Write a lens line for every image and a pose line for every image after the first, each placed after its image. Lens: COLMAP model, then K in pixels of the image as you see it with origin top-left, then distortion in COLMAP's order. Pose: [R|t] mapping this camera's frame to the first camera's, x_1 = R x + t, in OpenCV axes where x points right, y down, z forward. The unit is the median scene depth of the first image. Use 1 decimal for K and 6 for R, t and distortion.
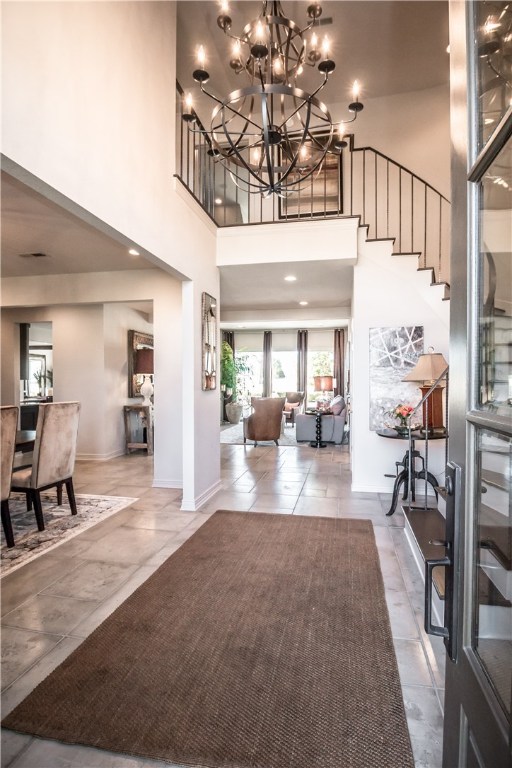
lens RADIAL K [[358.3, 0, 263.5], [0, 358.3, 384.1], [0, 0, 1]] dist [-0.002878, -0.000877]
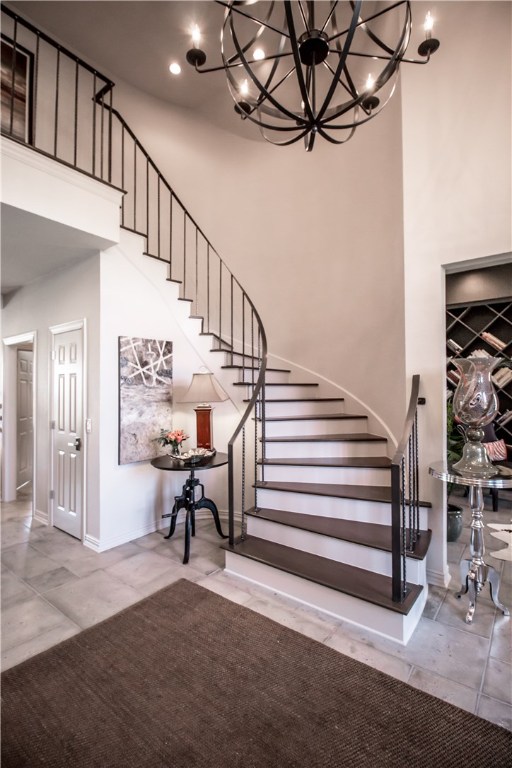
lens RADIAL K [[358.3, 0, 258.5], [0, 358.3, 382.3], [0, 0, 1]] dist [-0.002878, -0.000877]
pose [[0.426710, 0.010657, 0.904326, -0.295171], [0.008059, 0.999846, -0.015585, -0.039553], [-0.904353, 0.013938, 0.426558, 0.401919]]
